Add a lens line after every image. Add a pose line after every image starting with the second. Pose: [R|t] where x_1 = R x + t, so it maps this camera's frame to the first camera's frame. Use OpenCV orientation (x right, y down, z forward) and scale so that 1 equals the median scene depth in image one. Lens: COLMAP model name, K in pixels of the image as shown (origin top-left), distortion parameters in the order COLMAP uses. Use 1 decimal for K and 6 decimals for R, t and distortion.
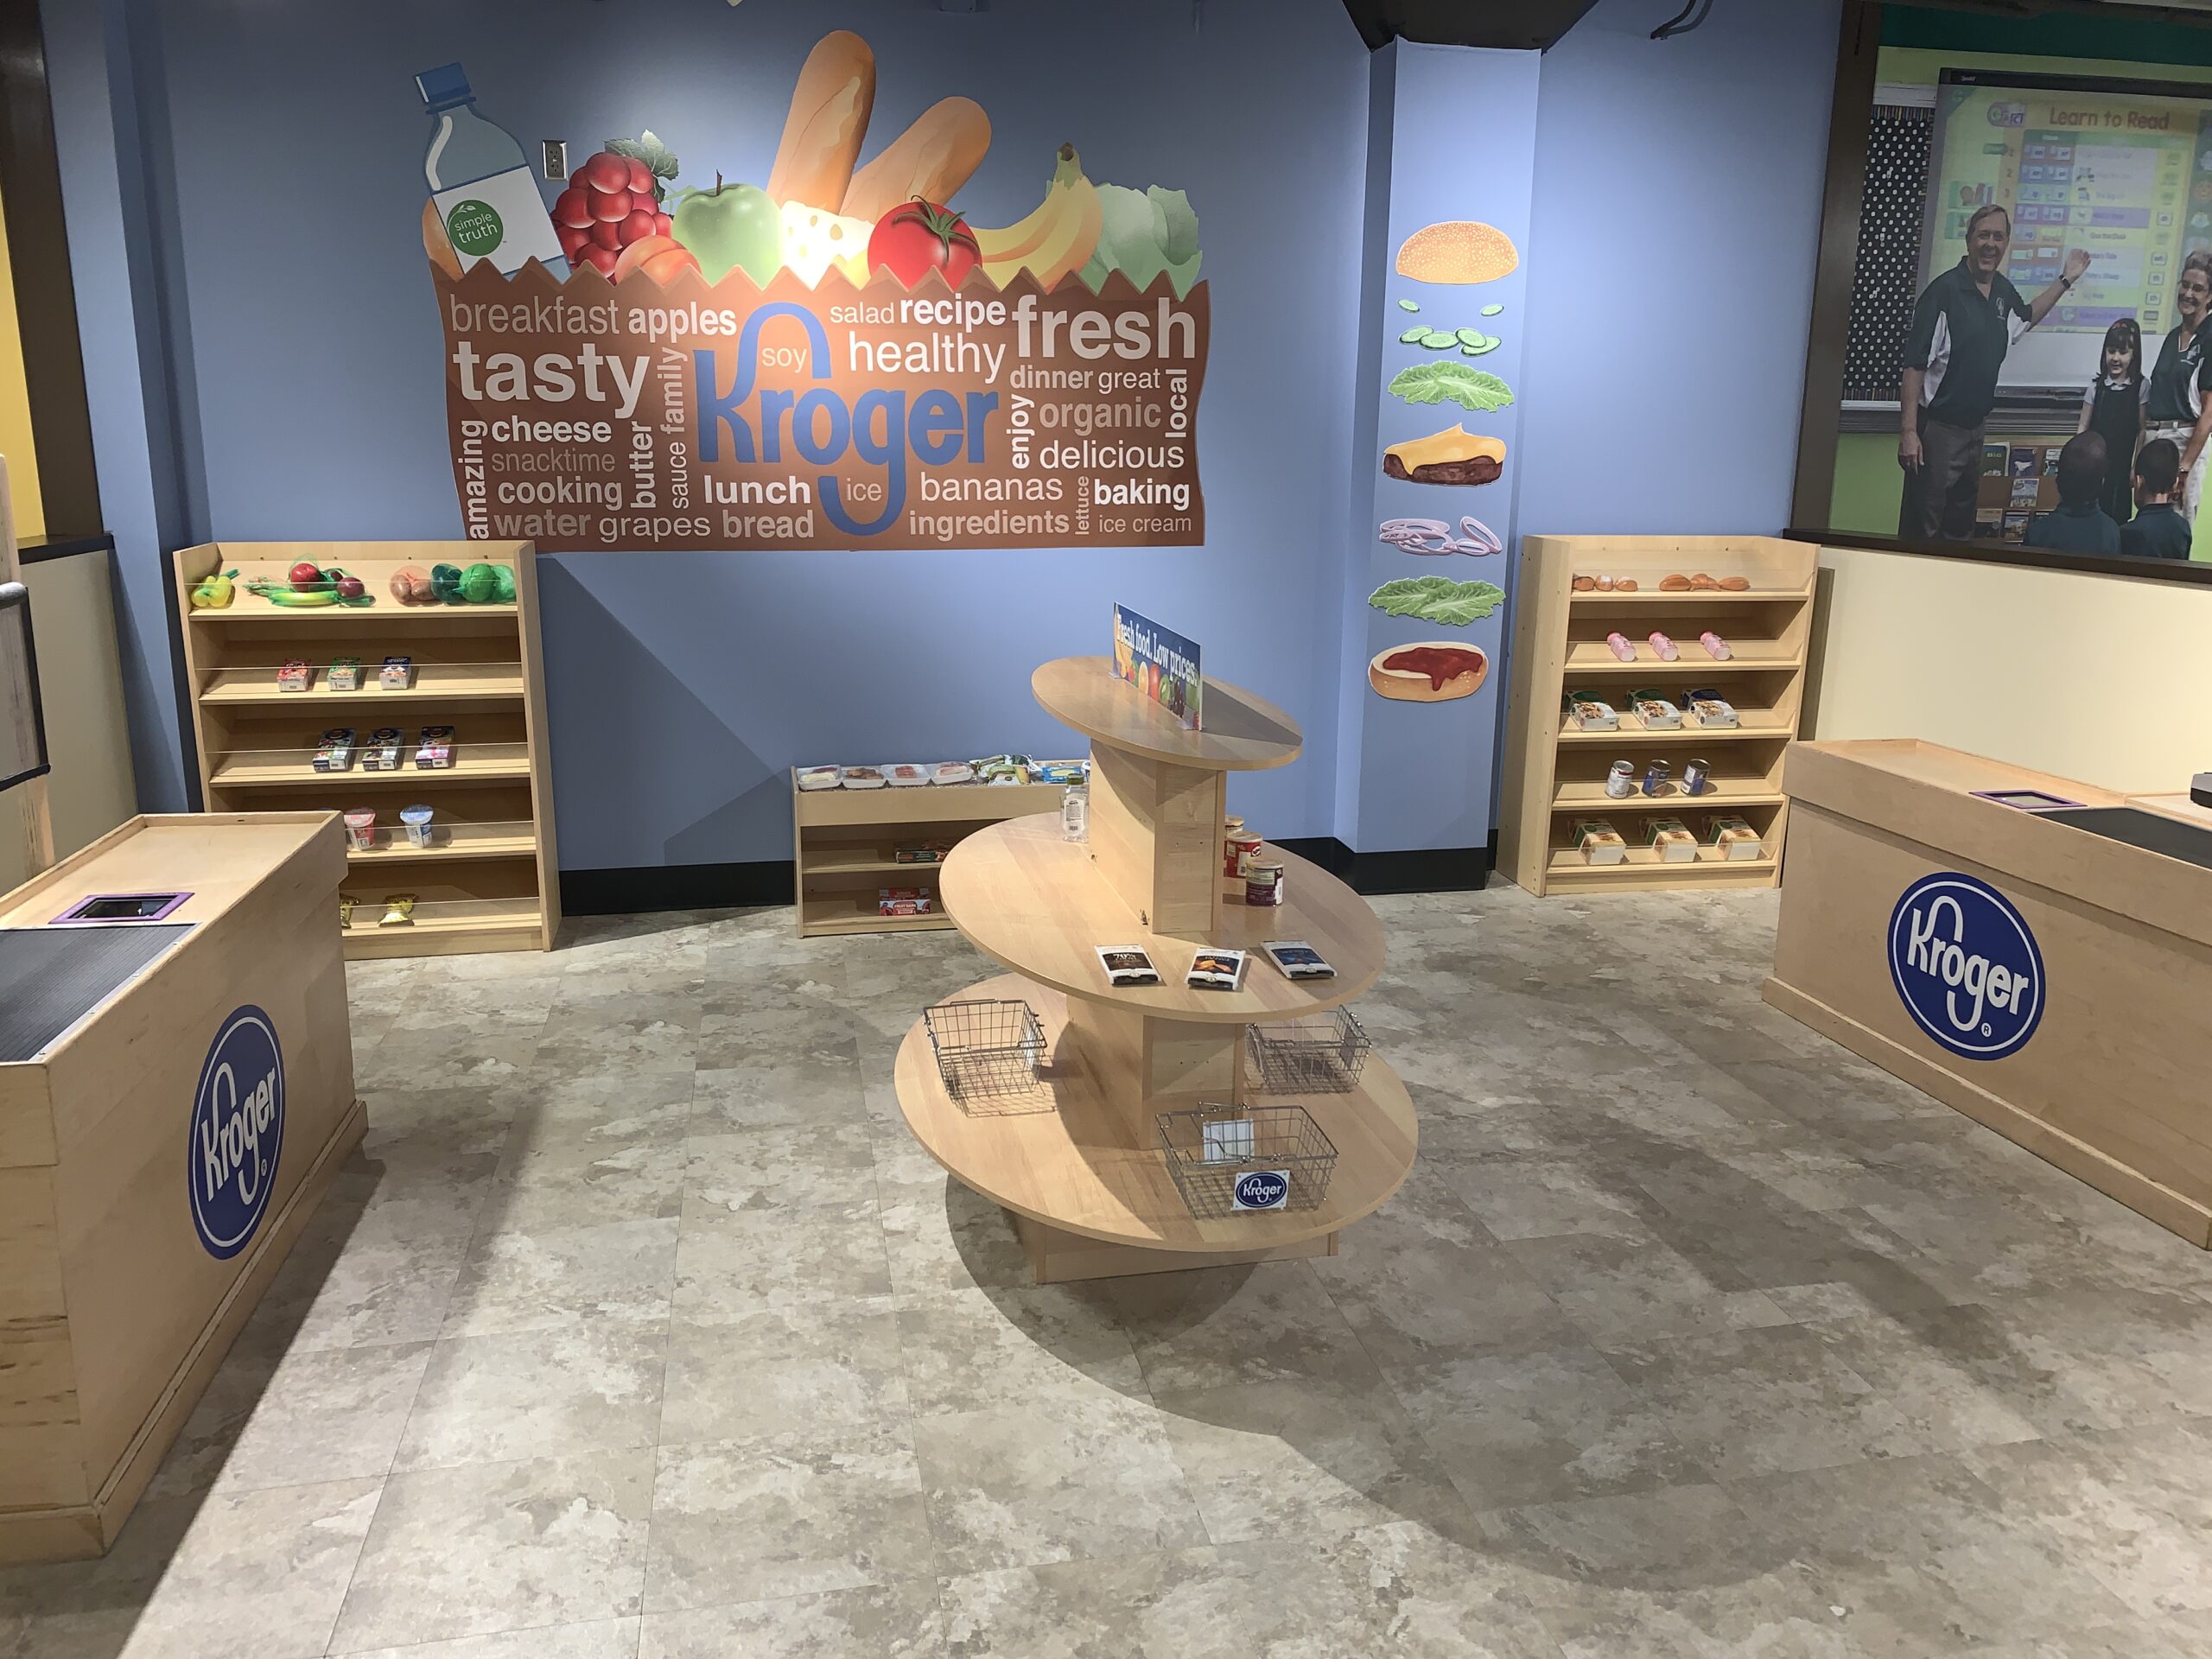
lens RADIAL K [[1715.3, 0, 1104.4], [0, 1715.3, 825.8], [0, 0, 1]] dist [0.032343, -0.029115]
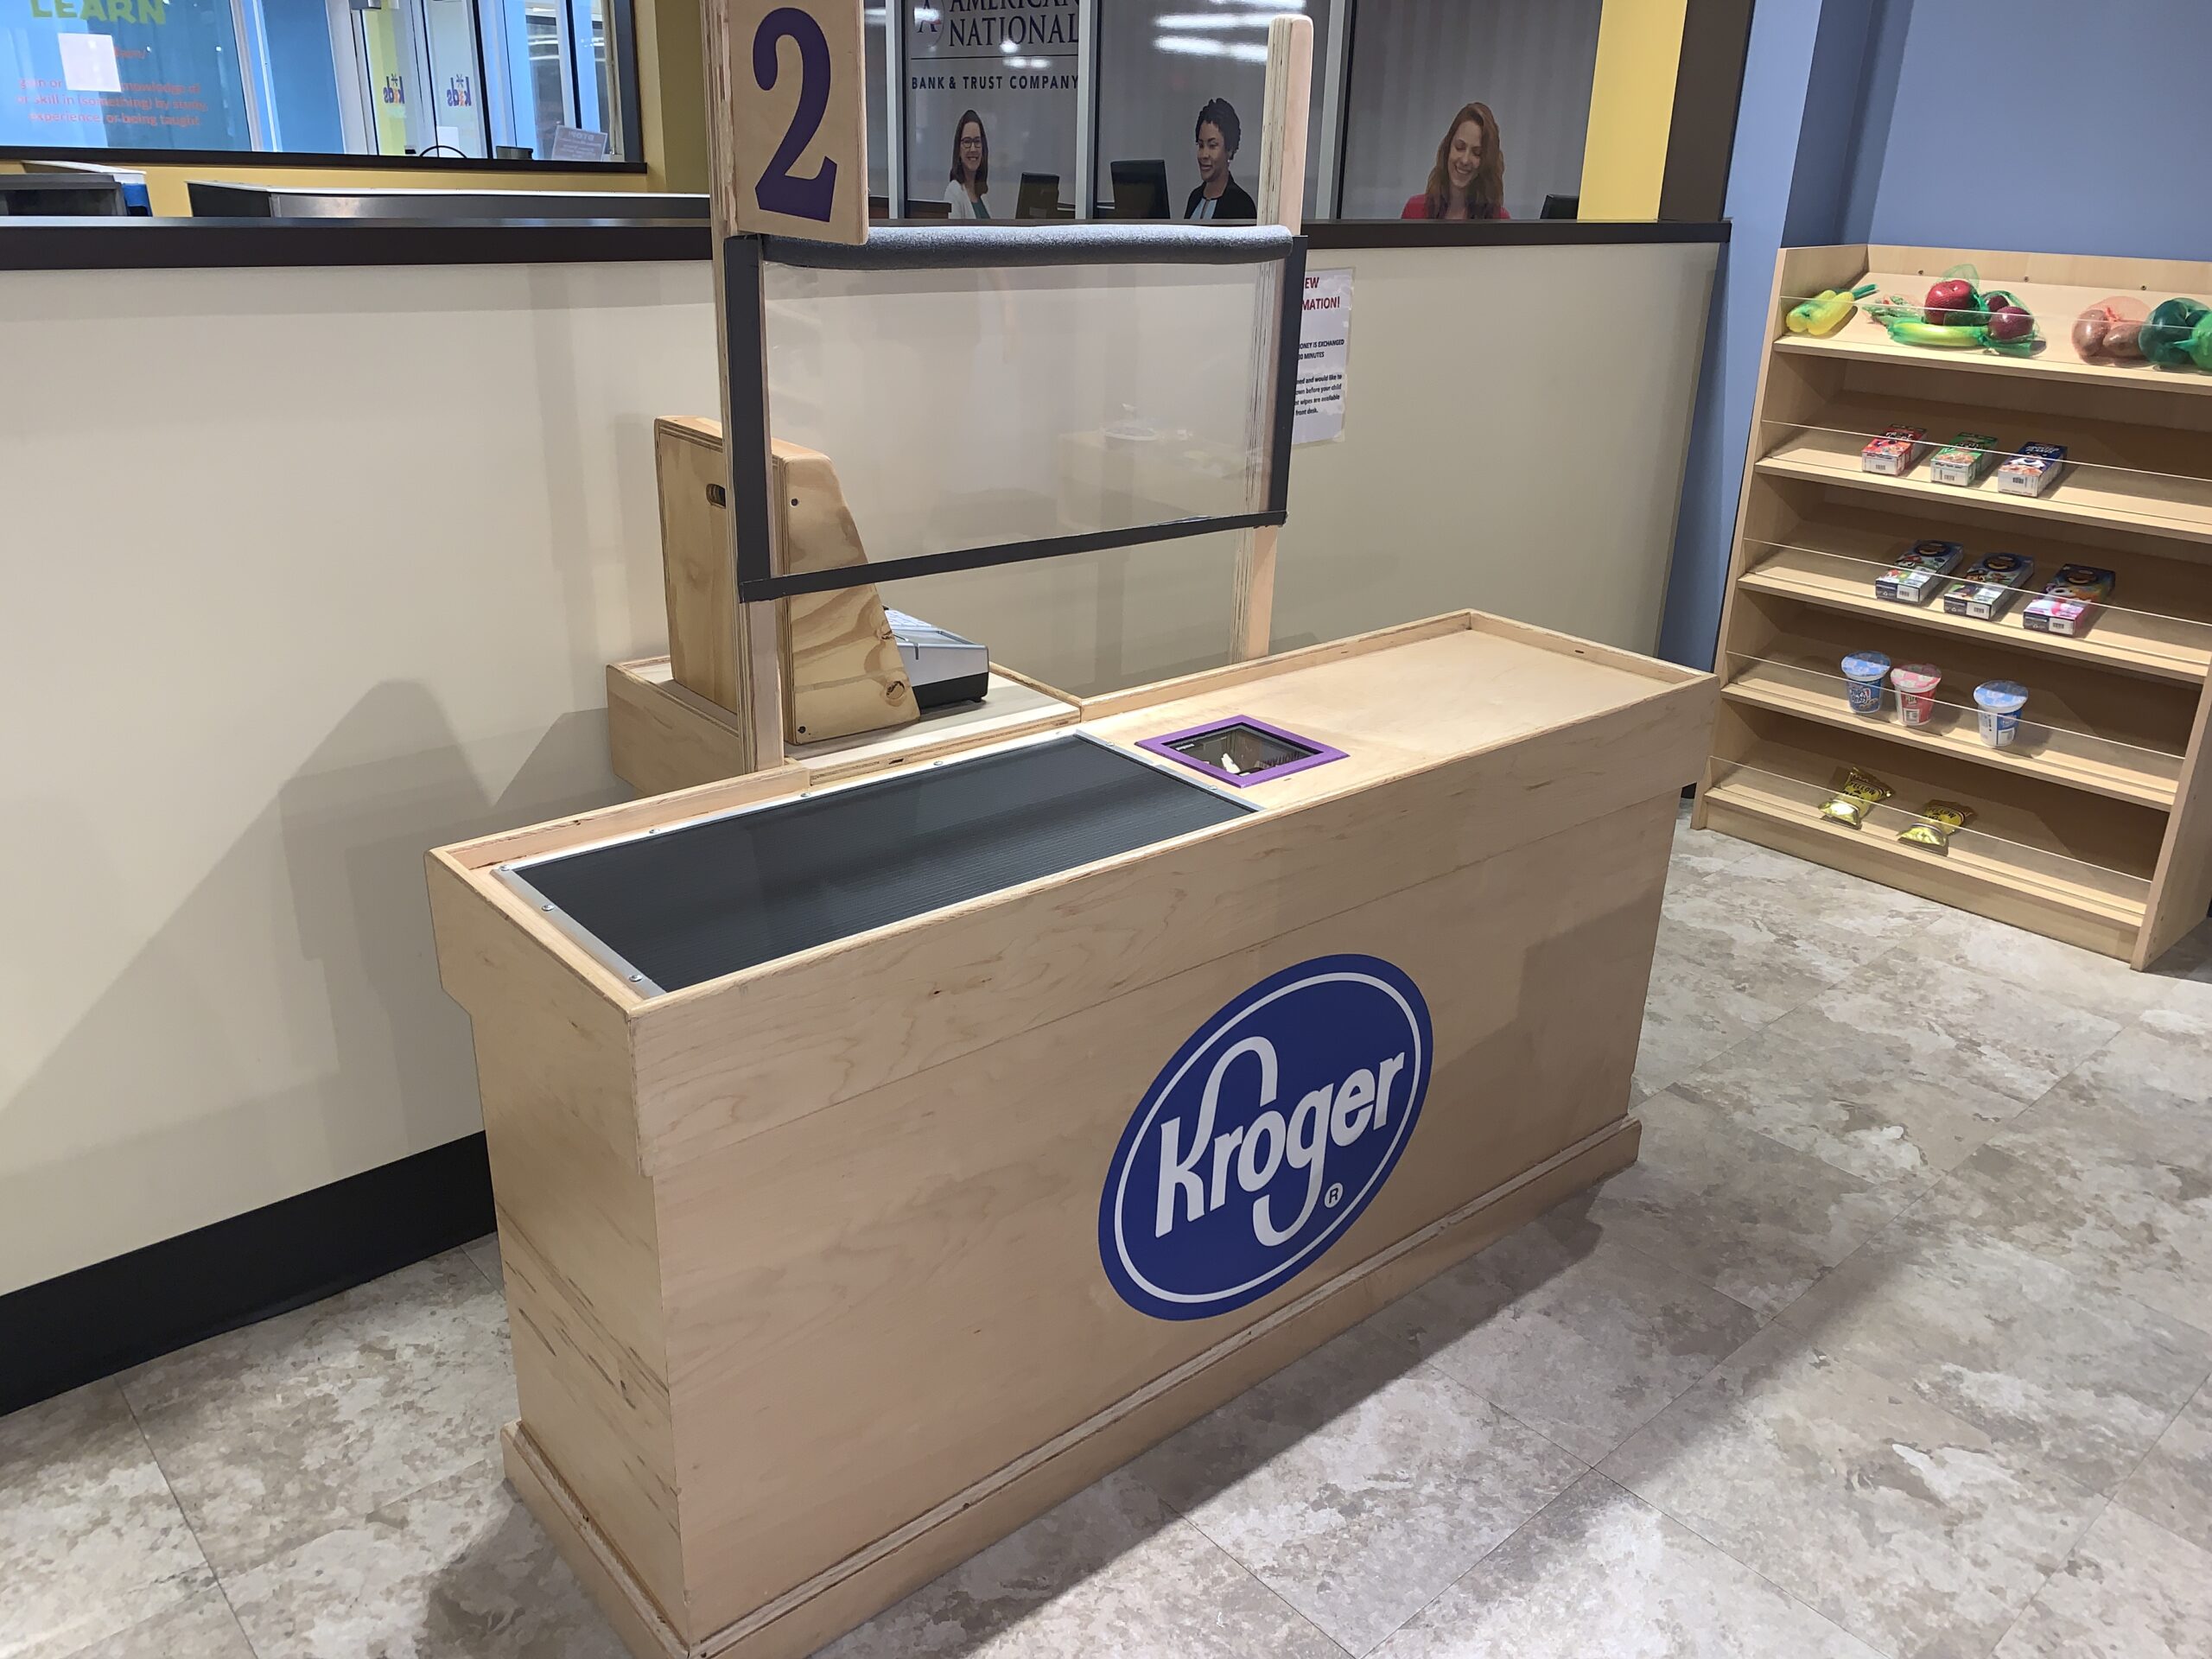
lens RADIAL K [[1715.3, 0, 1111.1], [0, 1715.3, 812.3], [0, 0, 1]] dist [0.032343, -0.029115]
pose [[0.516471, 0.315701, -0.795984, -0.047854], [-0.220649, 0.947232, 0.232522, -0.043530], [0.827389, 0.055542, 0.558877, 0.386383]]
